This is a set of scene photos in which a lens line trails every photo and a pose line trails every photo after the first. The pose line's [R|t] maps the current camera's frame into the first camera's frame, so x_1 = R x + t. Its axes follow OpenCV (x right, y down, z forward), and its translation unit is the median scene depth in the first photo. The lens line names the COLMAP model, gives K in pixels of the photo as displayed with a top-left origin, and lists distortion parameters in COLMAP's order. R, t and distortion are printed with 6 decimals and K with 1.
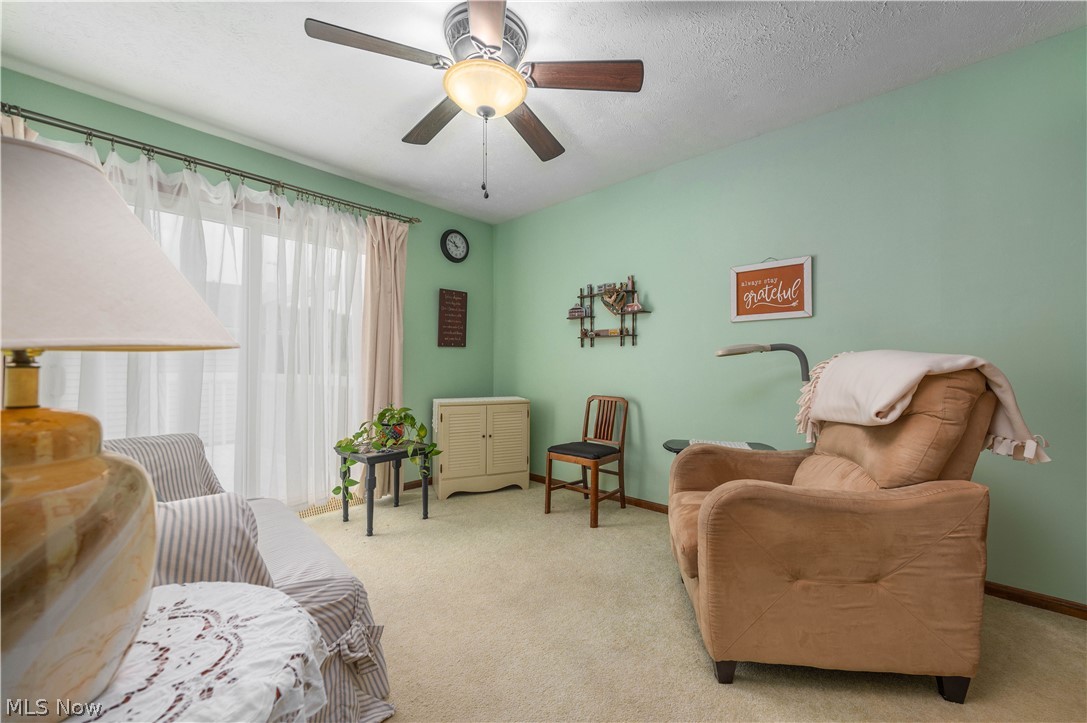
lens RADIAL K [[430.7, 0, 571.2], [0, 430.7, 360.7], [0, 0, 1]] dist [0.019012, -0.005107]
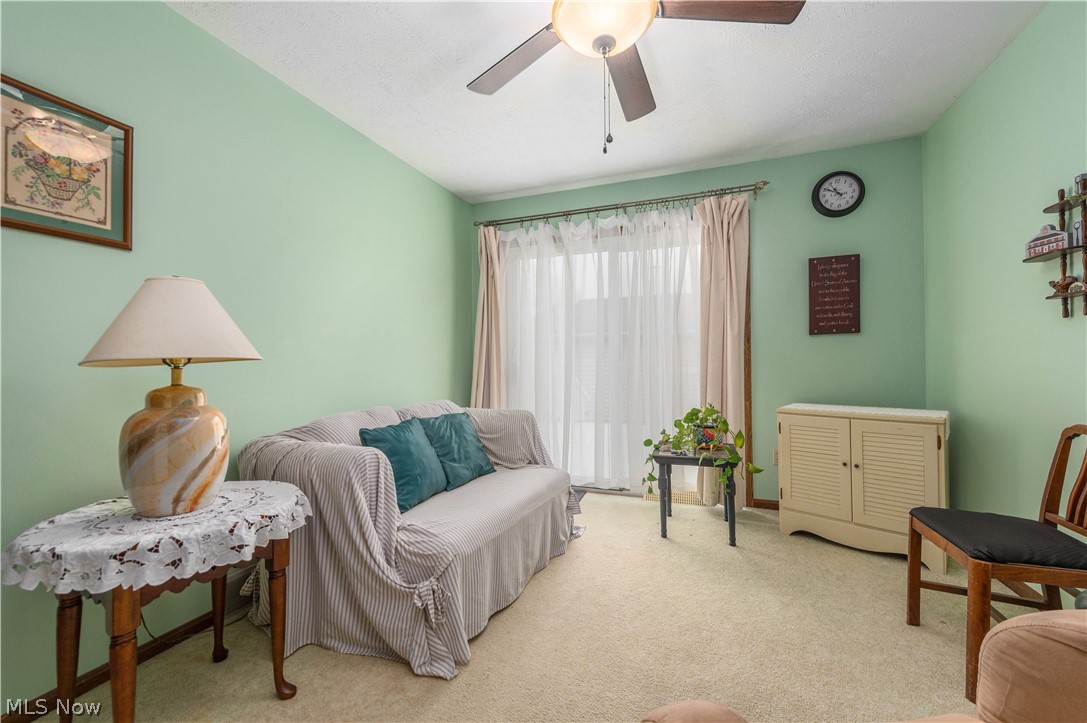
lens RADIAL K [[430.7, 0, 544.8], [0, 430.7, 360.4], [0, 0, 1]] dist [0.019012, -0.005107]
pose [[0.353397, -0.009636, -0.935424, 0.282229], [0.022331, 0.999749, -0.001863, 0.003468], [0.935207, -0.020230, 0.353524, 0.335870]]
